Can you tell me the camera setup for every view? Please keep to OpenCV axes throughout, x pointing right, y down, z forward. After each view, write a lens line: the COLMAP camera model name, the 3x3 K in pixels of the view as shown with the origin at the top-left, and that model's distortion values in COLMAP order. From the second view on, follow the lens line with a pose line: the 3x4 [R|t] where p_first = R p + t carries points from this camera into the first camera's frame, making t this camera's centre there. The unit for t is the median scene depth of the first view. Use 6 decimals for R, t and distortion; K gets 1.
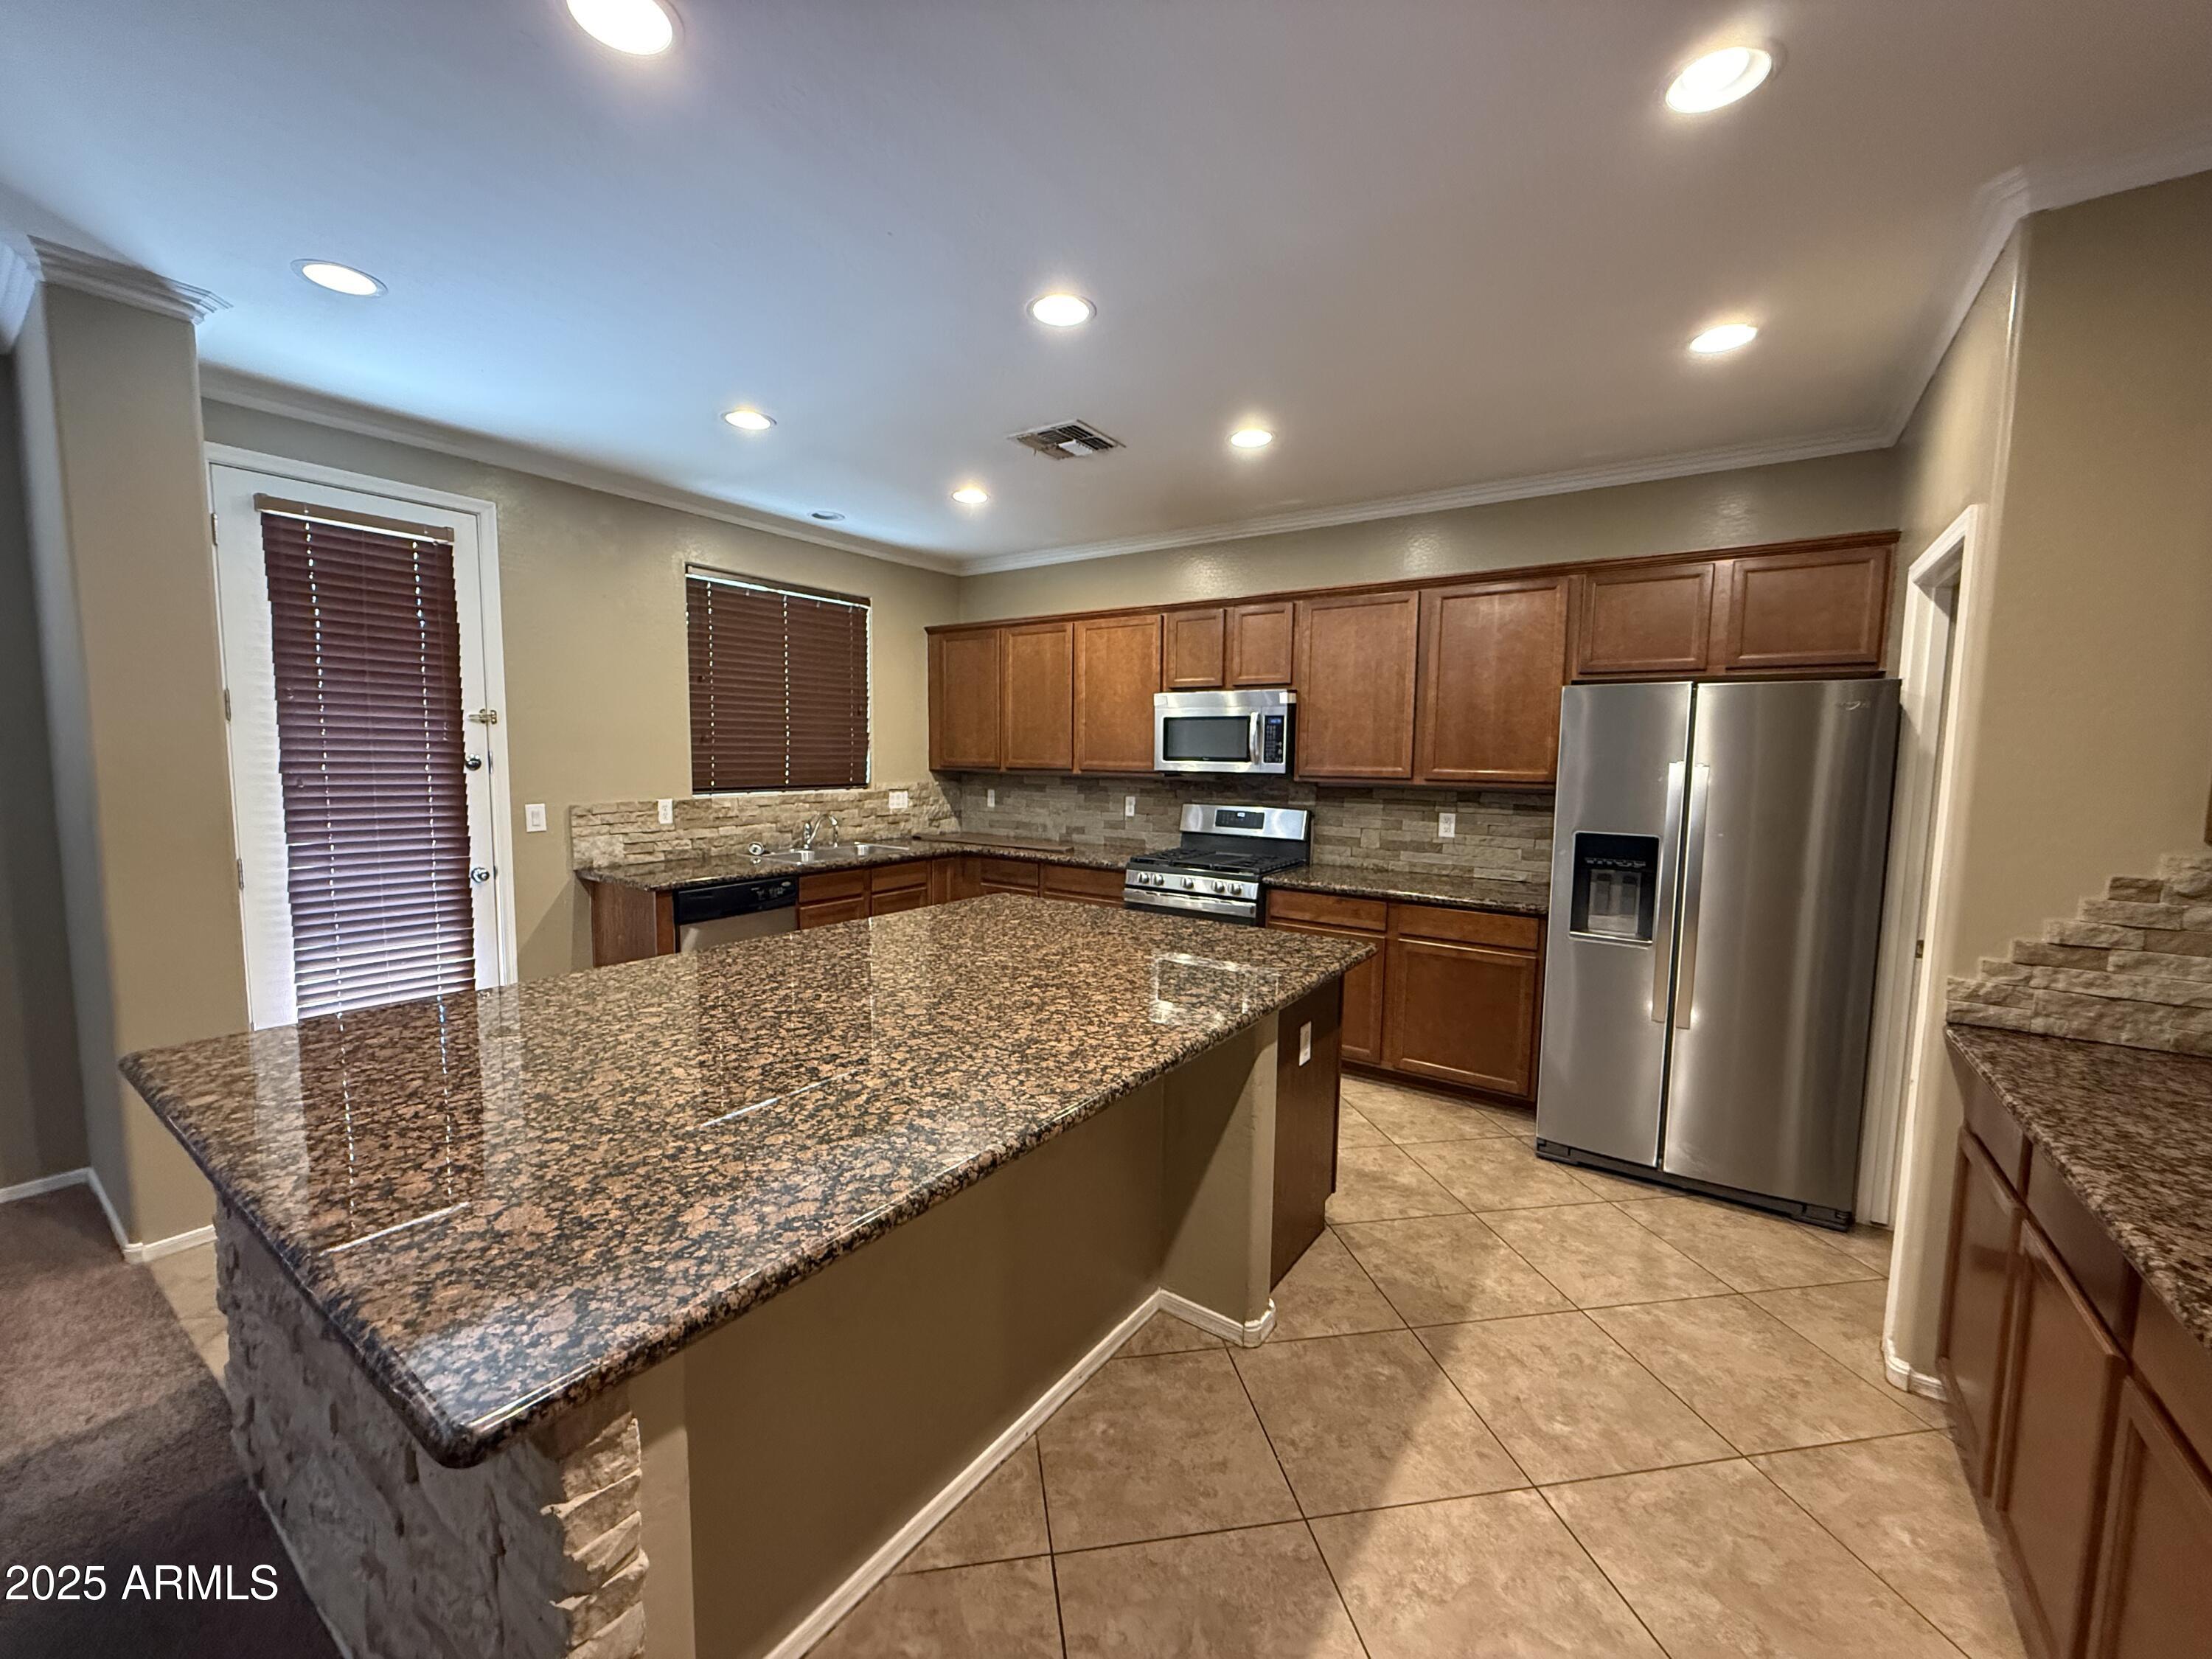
lens RADIAL K [[874.0, 0, 1106.3], [0, 874.0, 836.5], [0, 0, 1]] dist [0.003703, -0.000068]
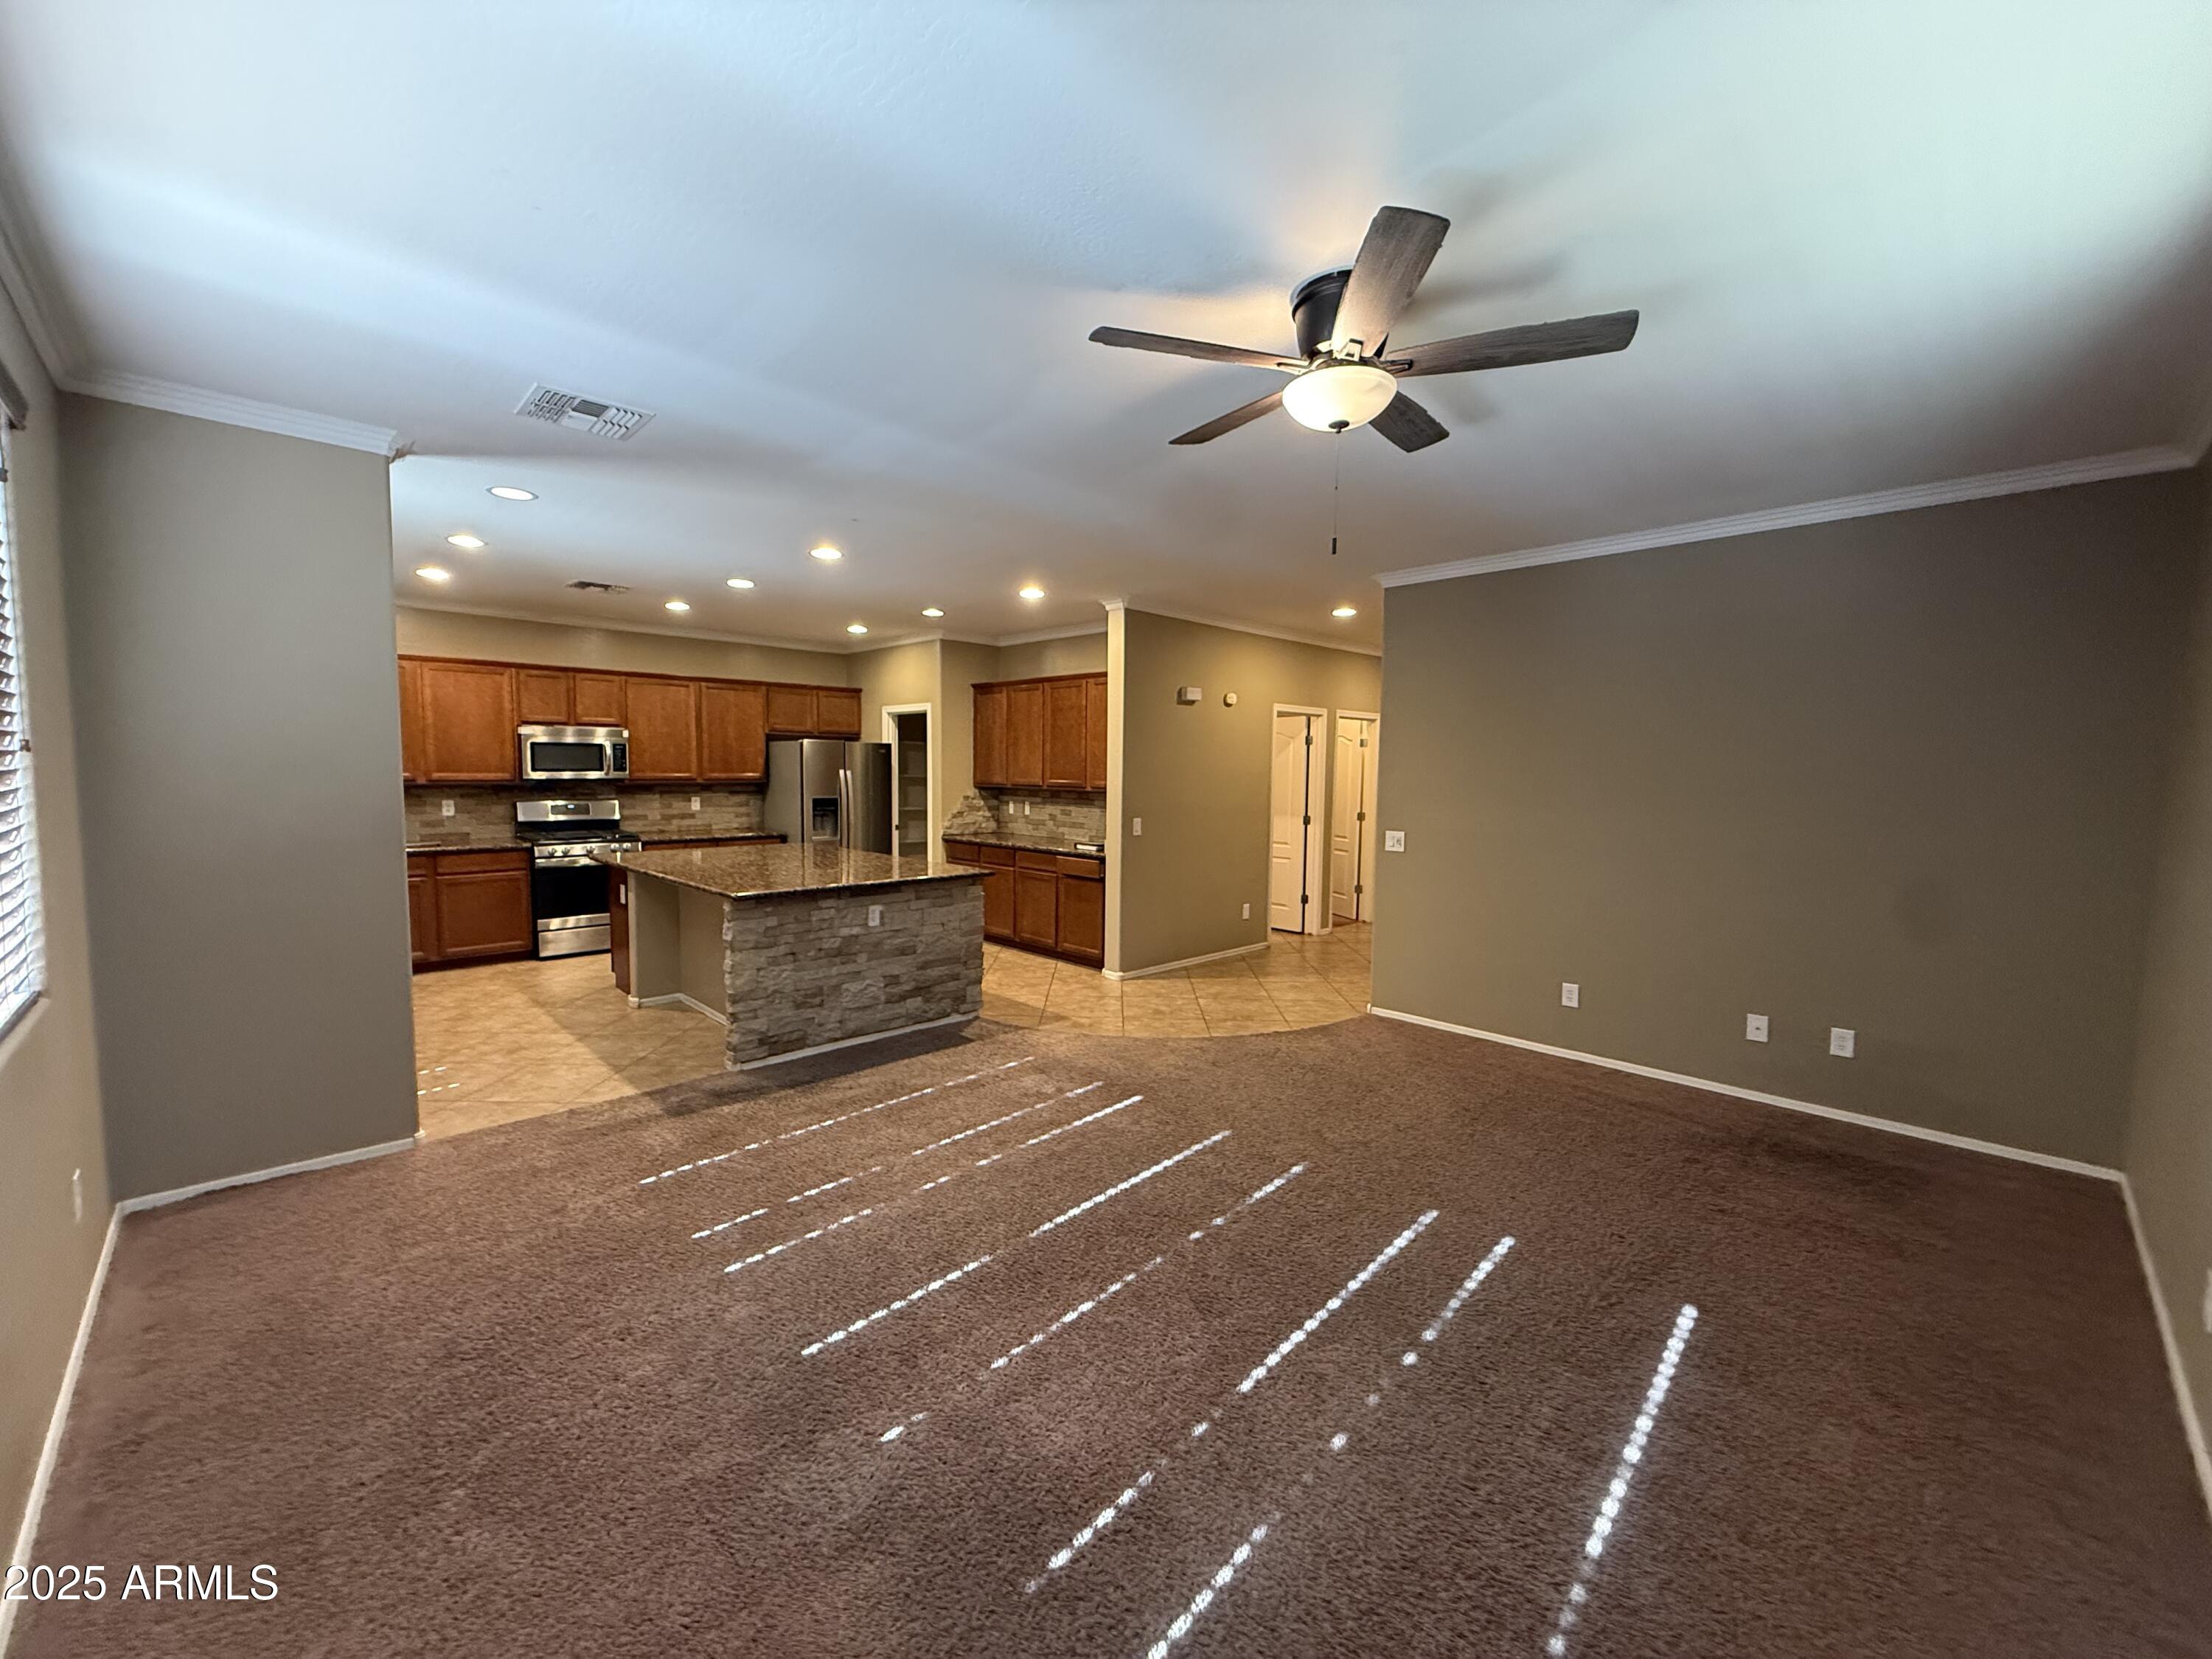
lens RADIAL K [[874.0, 0, 1105.2], [0, 874.0, 829.8], [0, 0, 1]] dist [0.003703, -0.000068]
pose [[0.183477, -0.081757, 0.979618, -1.171495], [0.086867, 0.993985, 0.066686, -0.005319], [-0.979178, 0.072861, 0.189476, -0.196786]]
